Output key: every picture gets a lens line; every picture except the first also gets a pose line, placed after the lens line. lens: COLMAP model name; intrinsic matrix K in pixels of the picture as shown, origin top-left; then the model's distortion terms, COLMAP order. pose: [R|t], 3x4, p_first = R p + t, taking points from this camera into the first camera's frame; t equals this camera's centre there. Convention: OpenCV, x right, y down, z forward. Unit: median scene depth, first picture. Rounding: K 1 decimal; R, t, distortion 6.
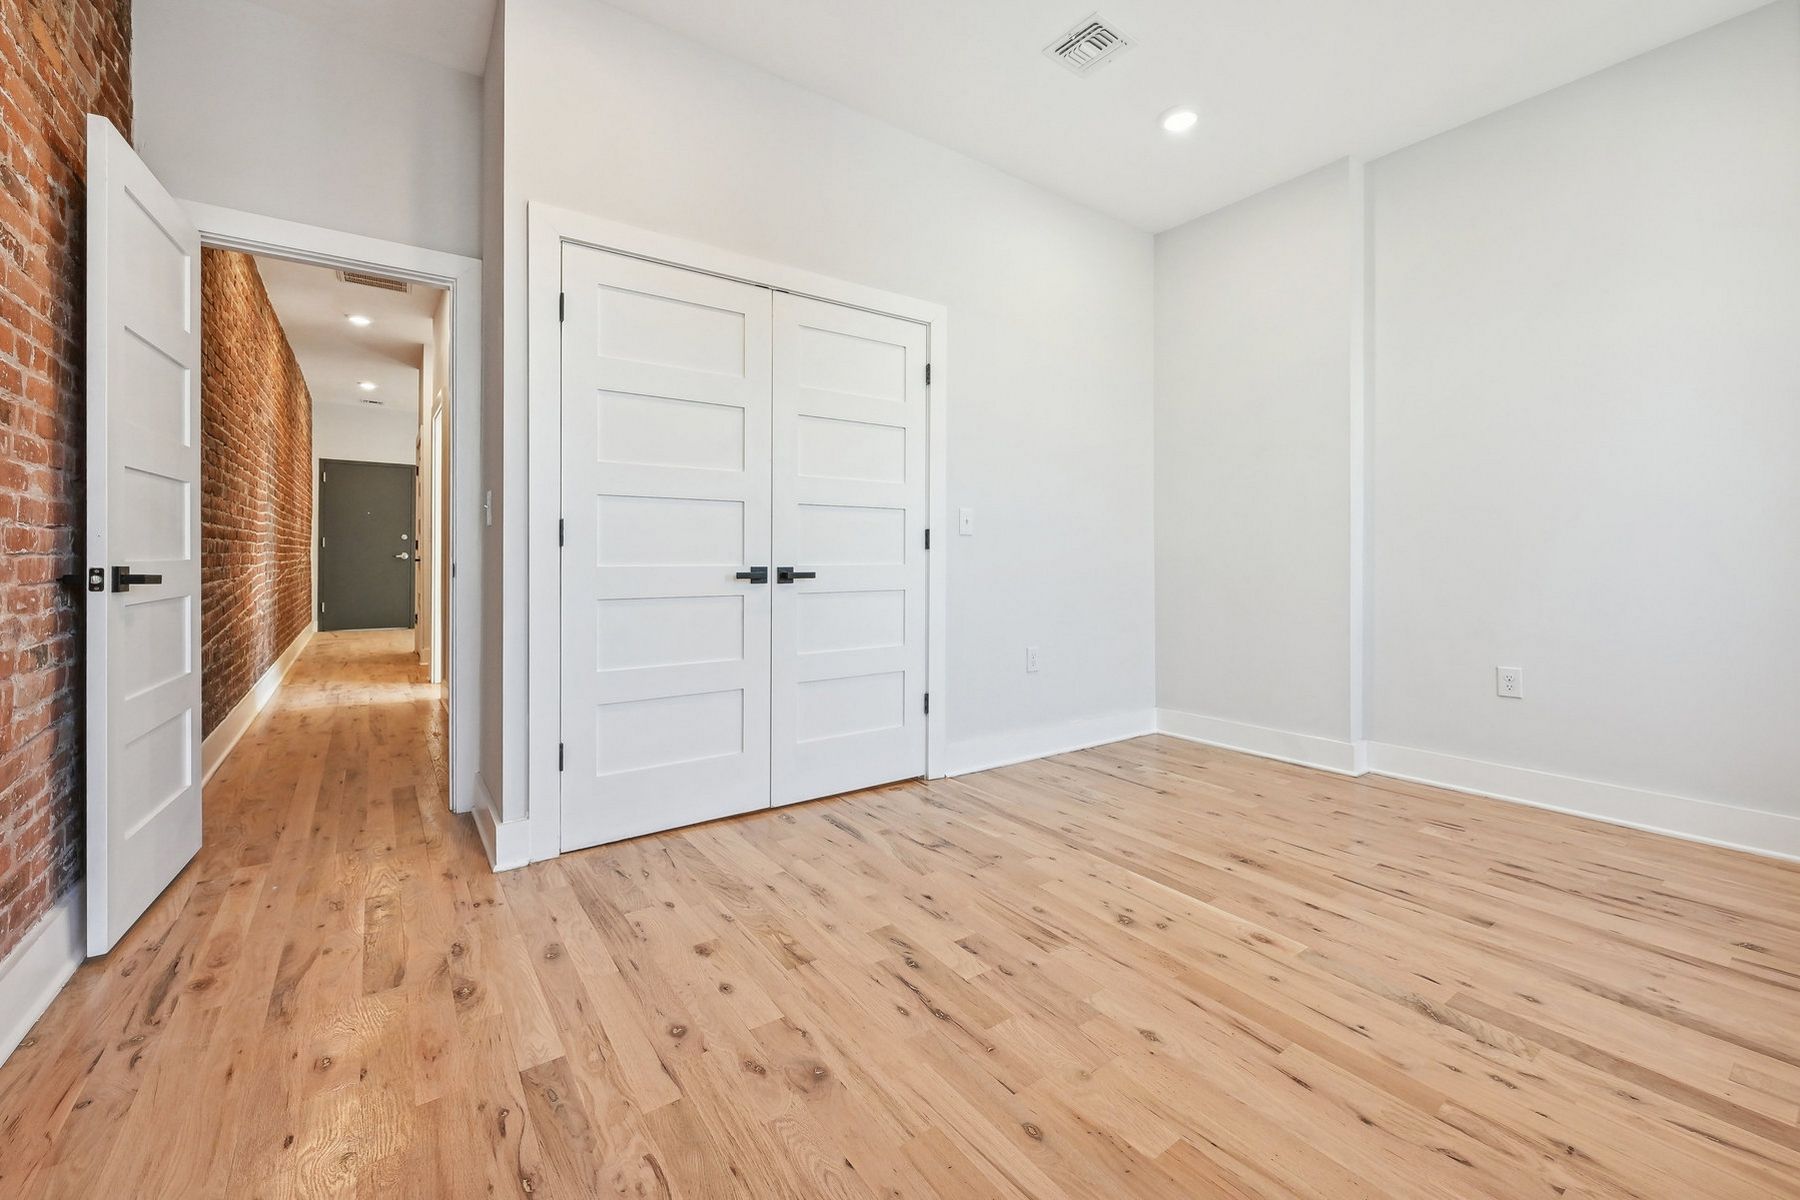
lens RADIAL K [[729.6, 0, 893.0], [0, 729.6, 562.6], [0, 0, 1]] dist [0.000427, 0.000592]
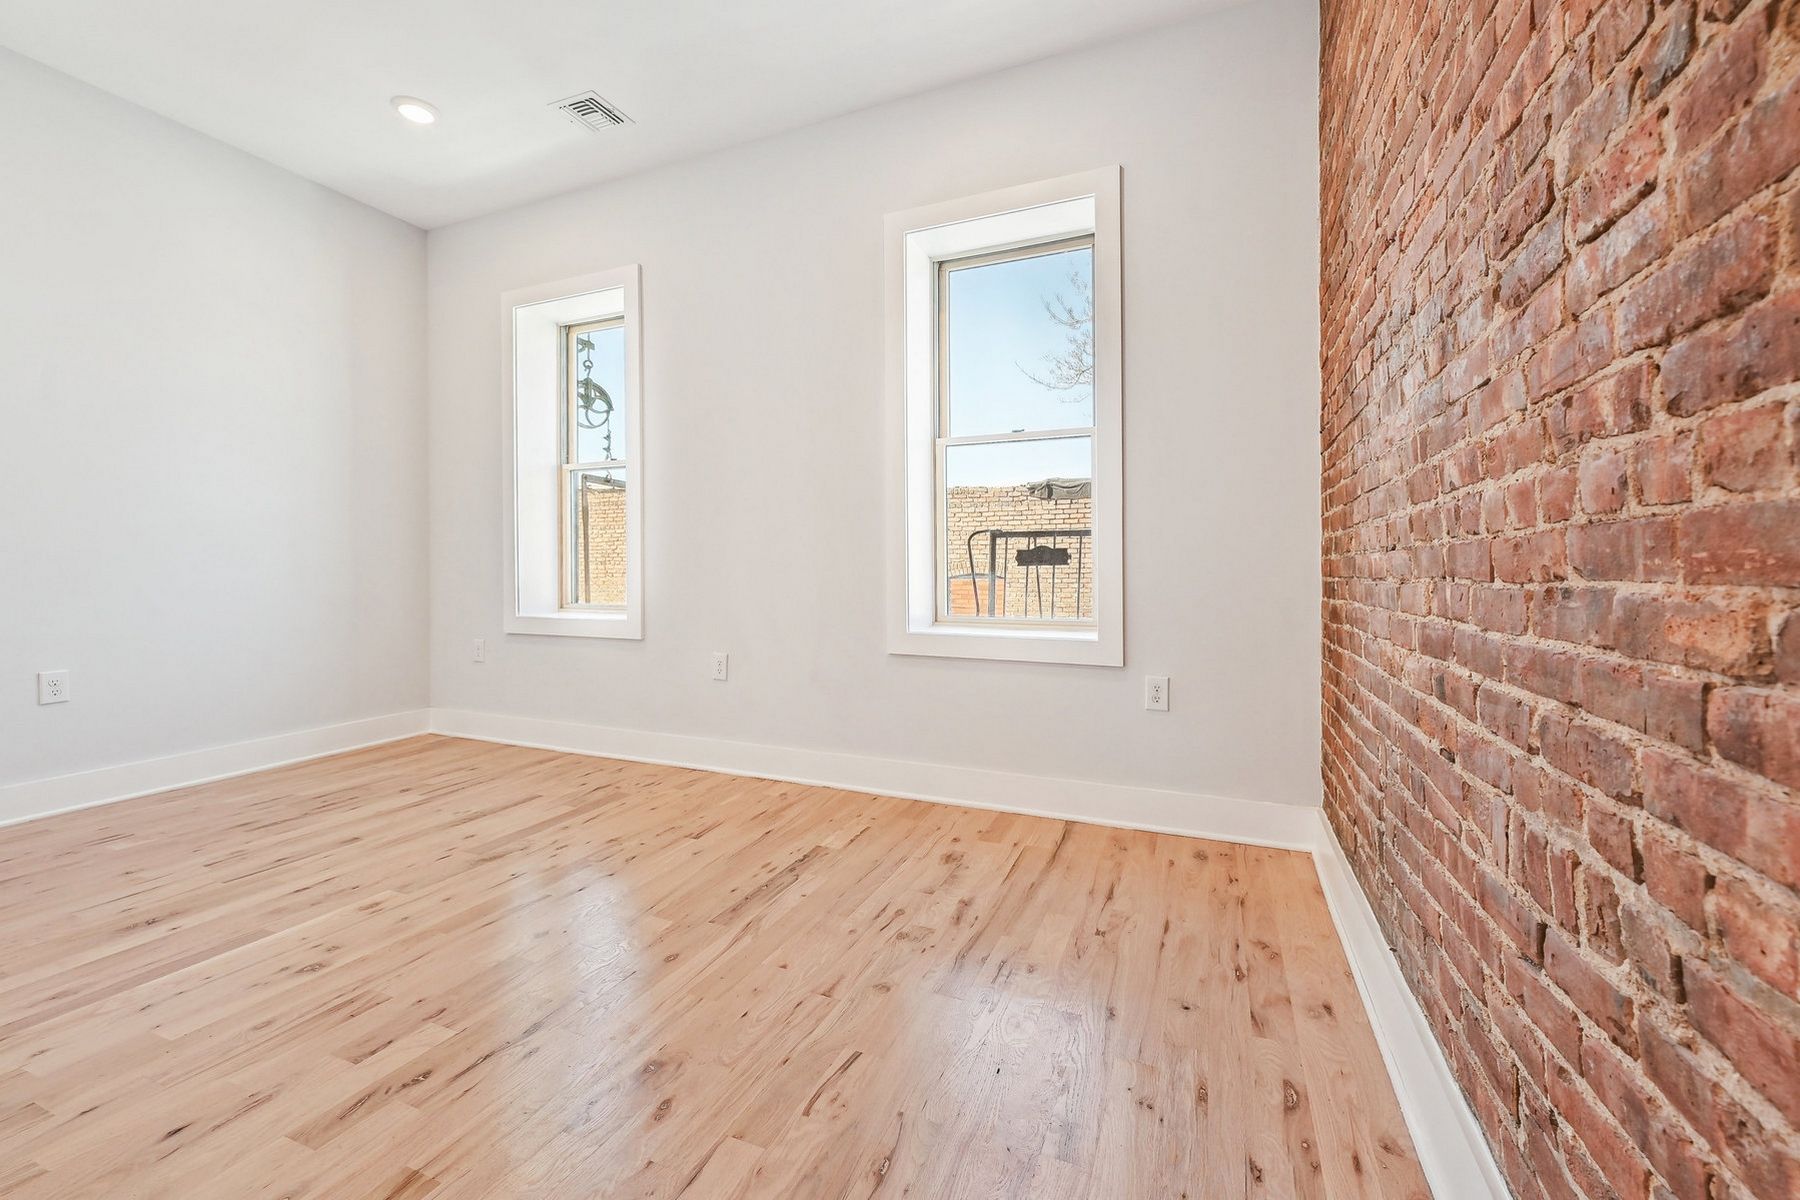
lens RADIAL K [[742.7, 0, 901.1], [0, 742.7, 567.7], [0, 0, 1]] dist [0.000198, 0.000162]
pose [[-0.527479, -0.002298, 0.849565, -0.817667], [0.003936, 0.999979, 0.005149, 0.017020], [-0.849559, 0.006060, -0.527459, 0.899486]]
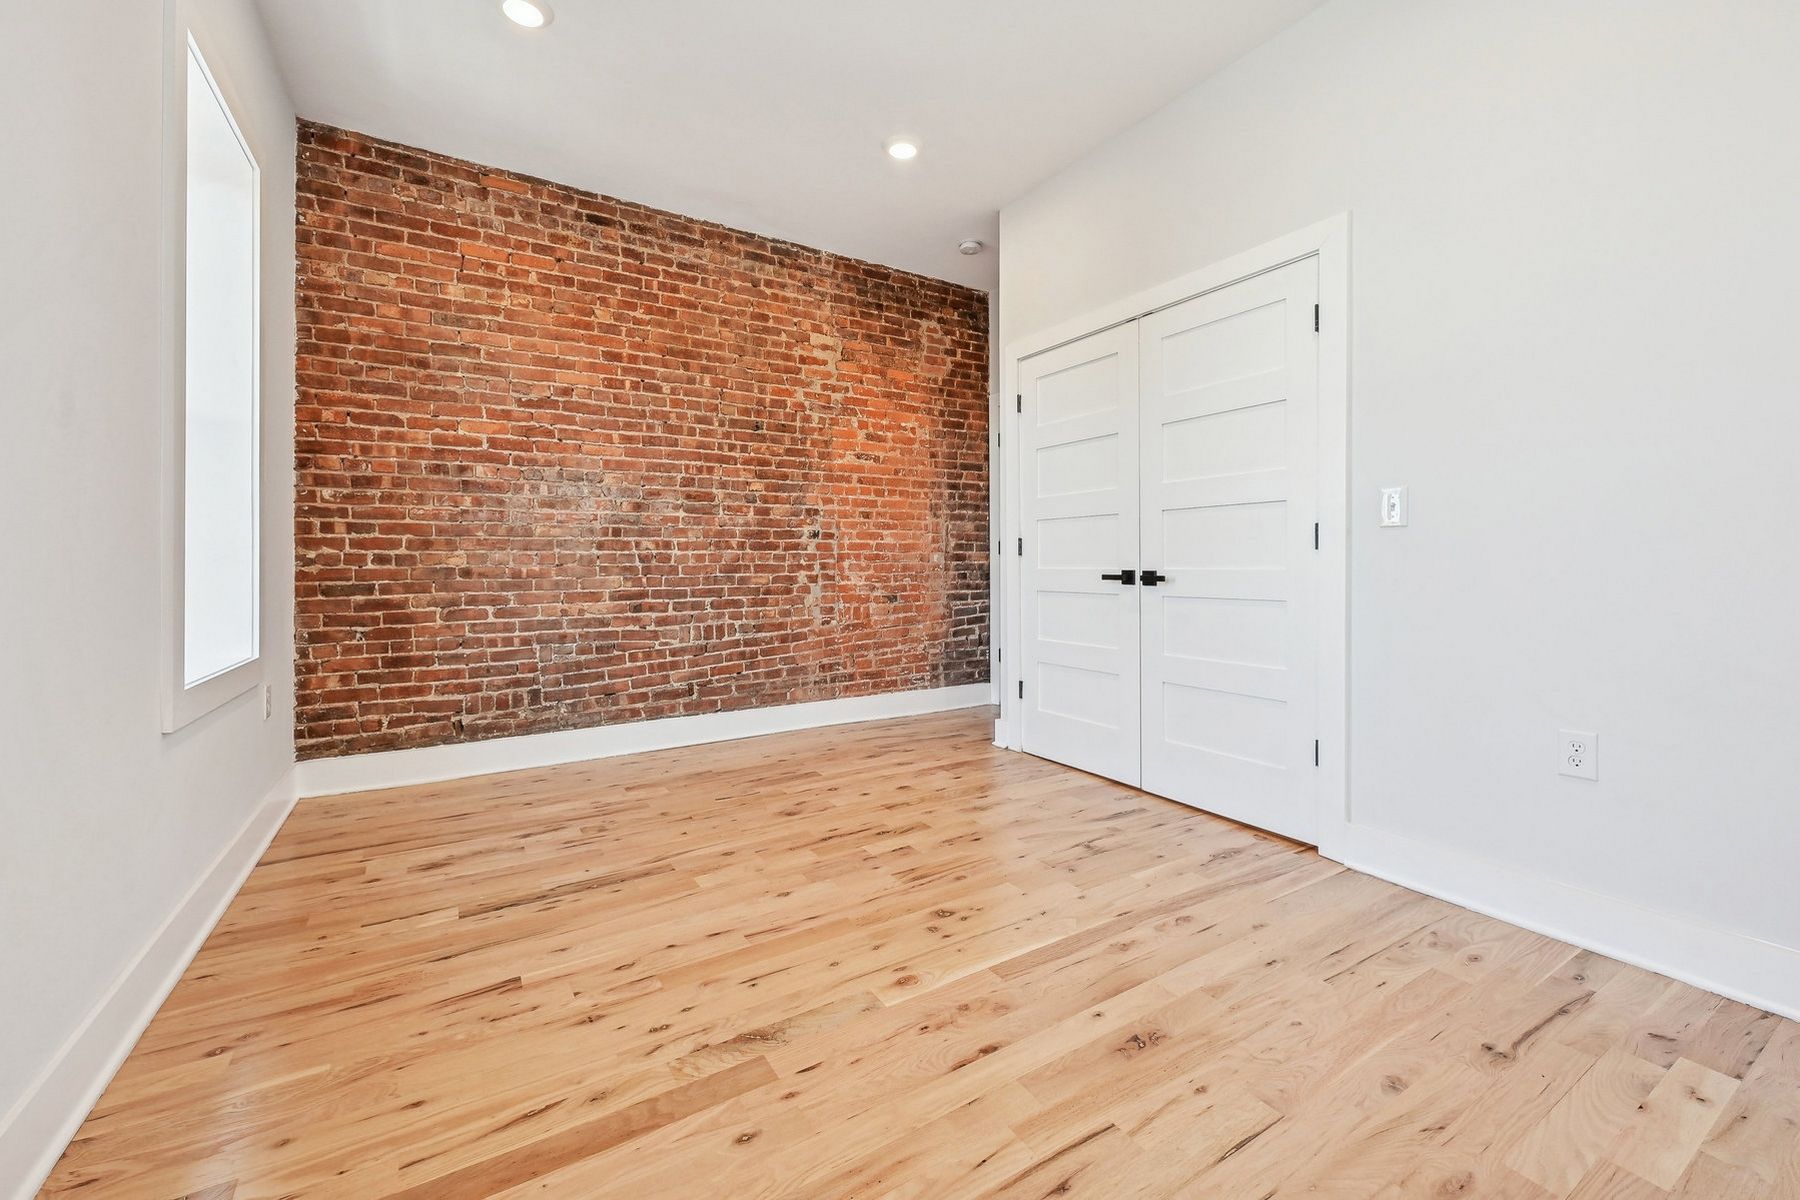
lens RADIAL K [[724.6, 0, 901.3], [0, 724.6, 562.2], [0, 0, 1]] dist [0.000275, 0.000132]
pose [[-0.056365, -0.004705, -0.998399, 1.386880], [-0.004124, 0.999981, -0.004480, 0.001397], [0.998402, 0.003865, -0.056383, 1.030070]]
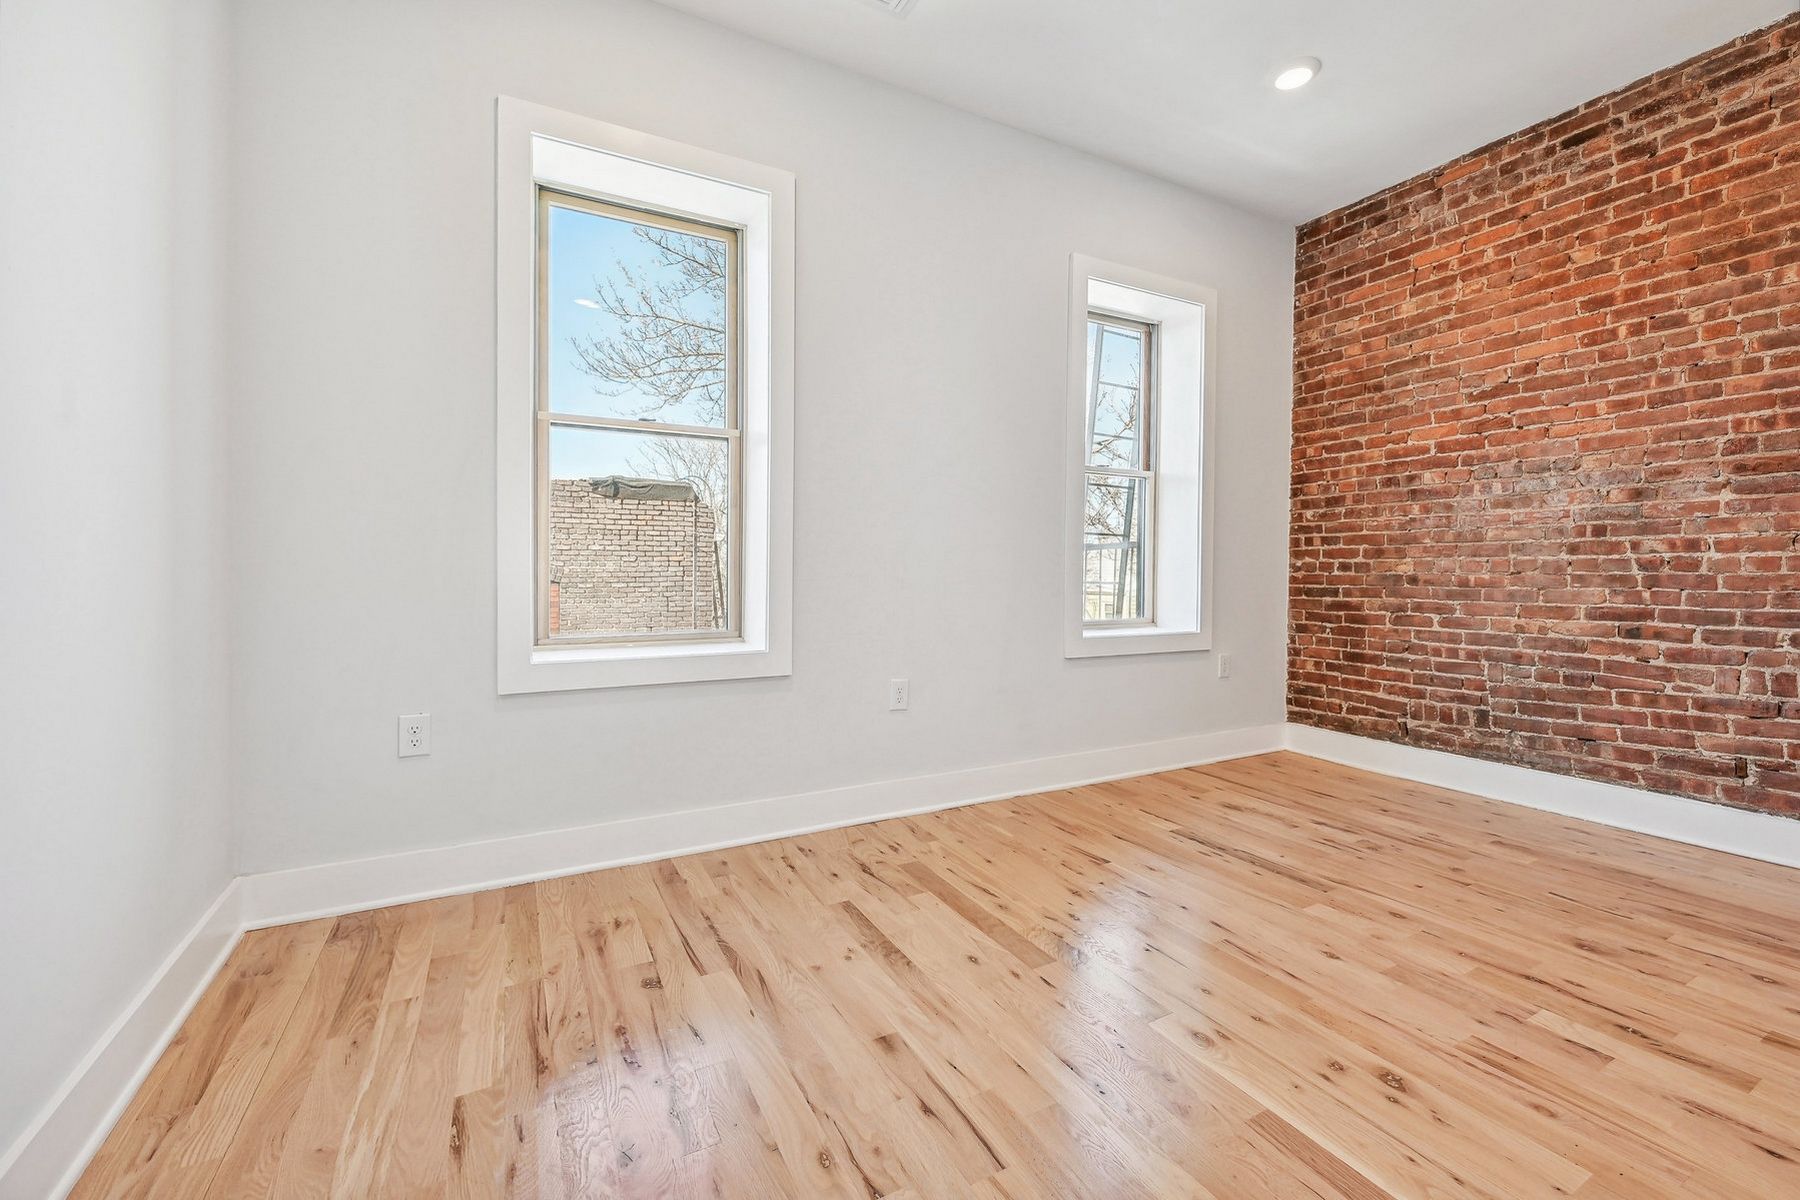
lens RADIAL K [[724.6, 0, 901.3], [0, 724.6, 562.2], [0, 0, 1]] dist [0.000275, 0.000132]
pose [[-0.993277, -0.006998, 0.115550, 0.735885], [-0.007575, 0.999961, -0.004555, -0.002299], [-0.115514, -0.005399, -0.993291, 1.810908]]
